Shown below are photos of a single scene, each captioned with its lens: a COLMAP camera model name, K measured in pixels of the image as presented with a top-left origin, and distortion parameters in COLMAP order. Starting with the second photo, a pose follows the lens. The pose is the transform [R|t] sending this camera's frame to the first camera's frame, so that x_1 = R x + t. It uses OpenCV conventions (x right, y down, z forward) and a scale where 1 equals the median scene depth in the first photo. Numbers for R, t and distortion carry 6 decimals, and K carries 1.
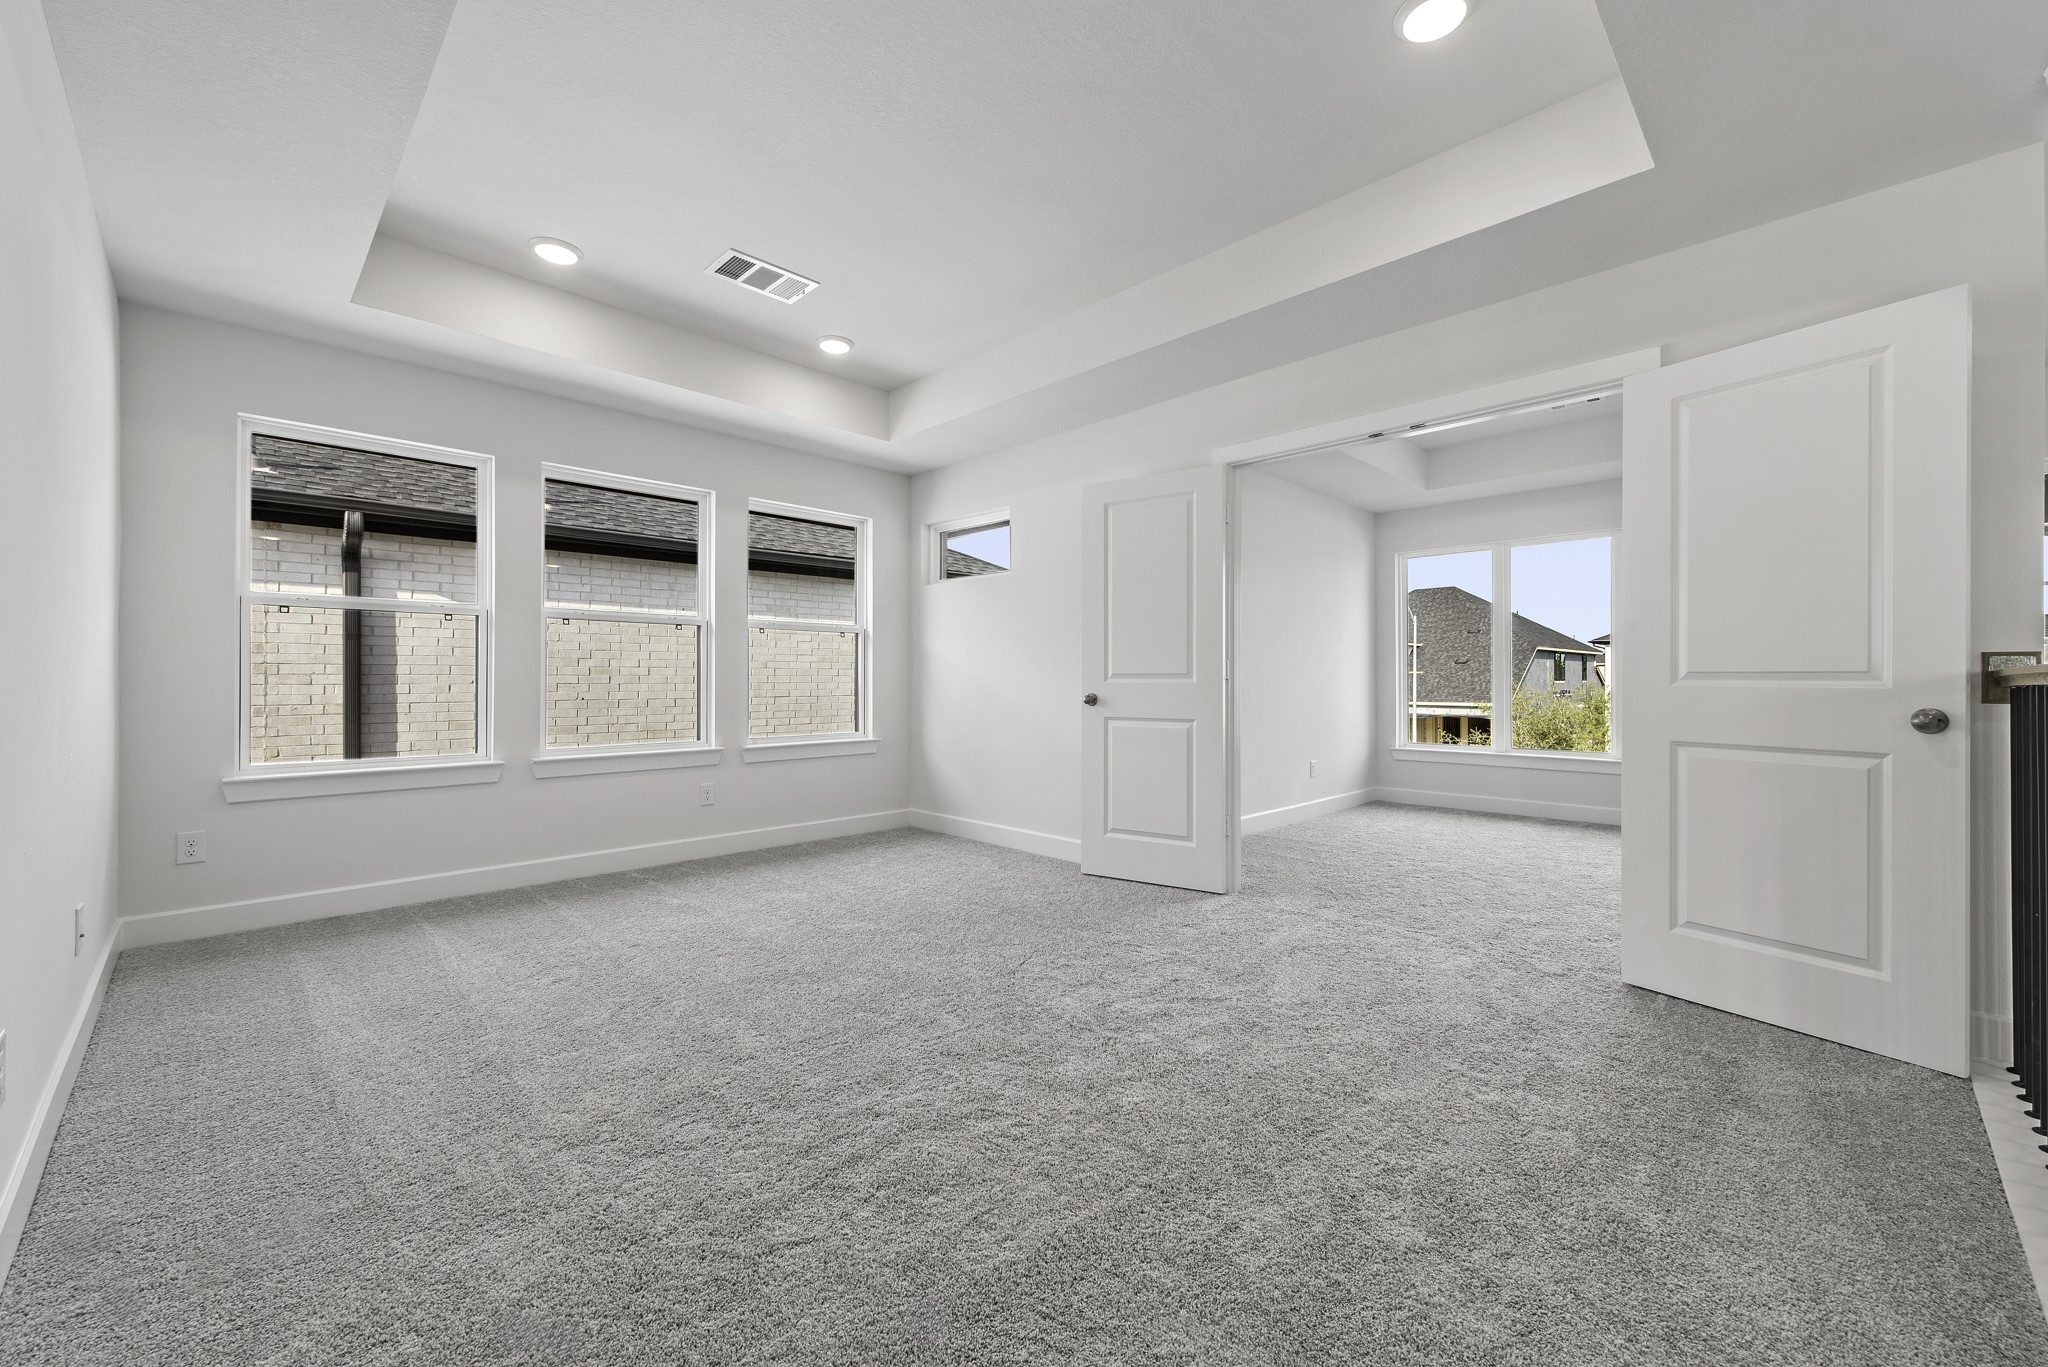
lens RADIAL K [[805.4, 0, 1021.0], [0, 805.4, 675.2], [0, 0, 1]] dist [0.003449, 0.000185]
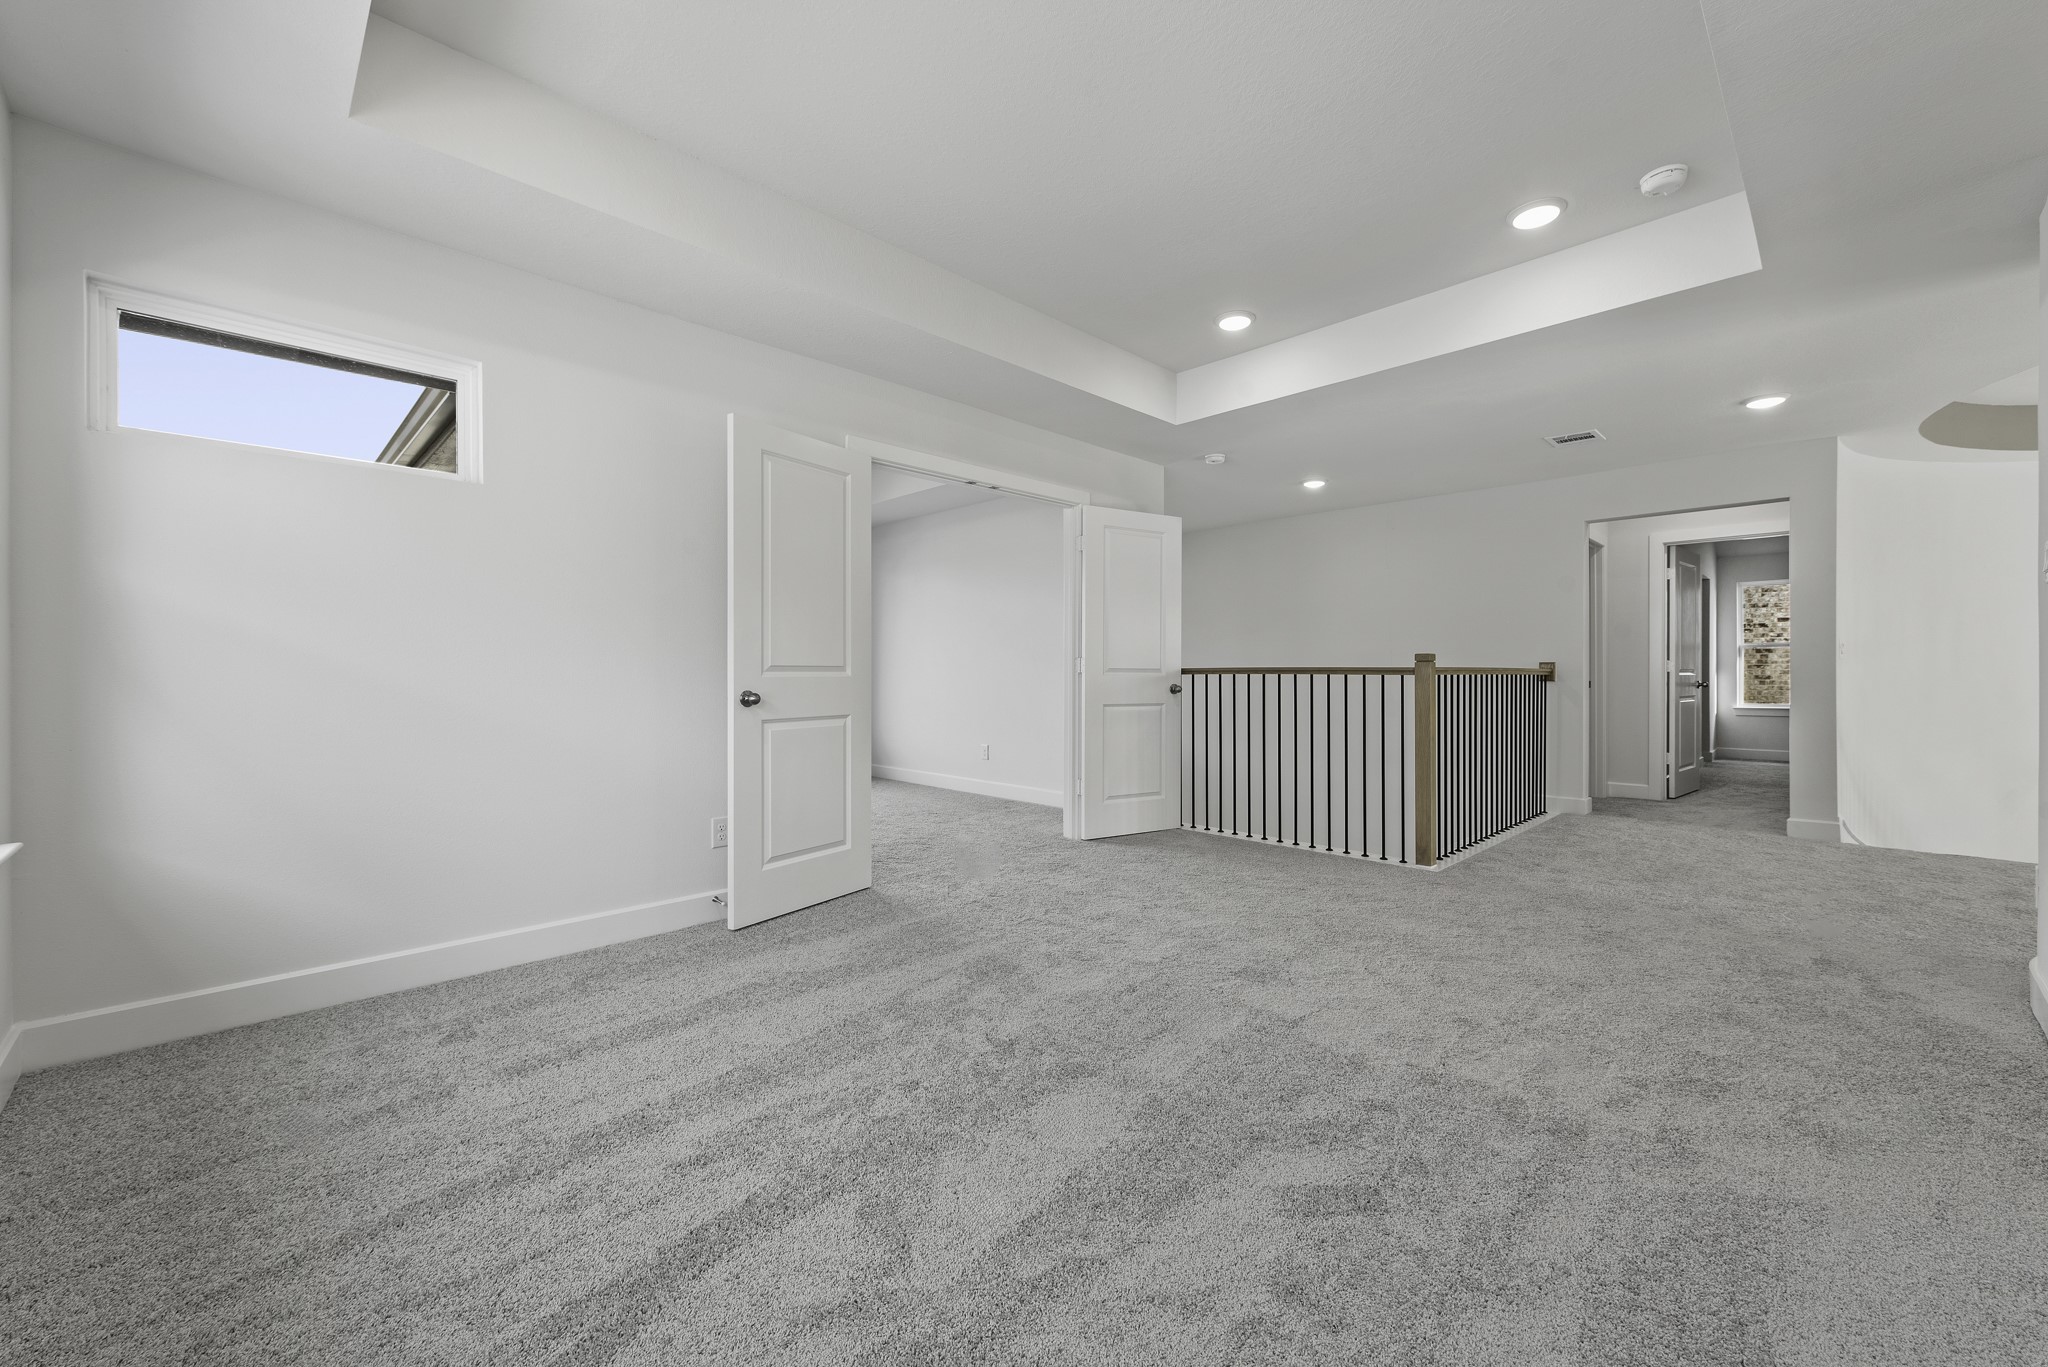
lens RADIAL K [[805.4, 0, 1021.0], [0, 805.4, 675.2], [0, 0, 1]] dist [0.003449, 0.000185]
pose [[0.008383, -0.007048, 0.999940, -0.731249], [-0.007527, 0.999946, 0.007111, 0.000082], [-0.999937, -0.007587, 0.008330, 0.783930]]
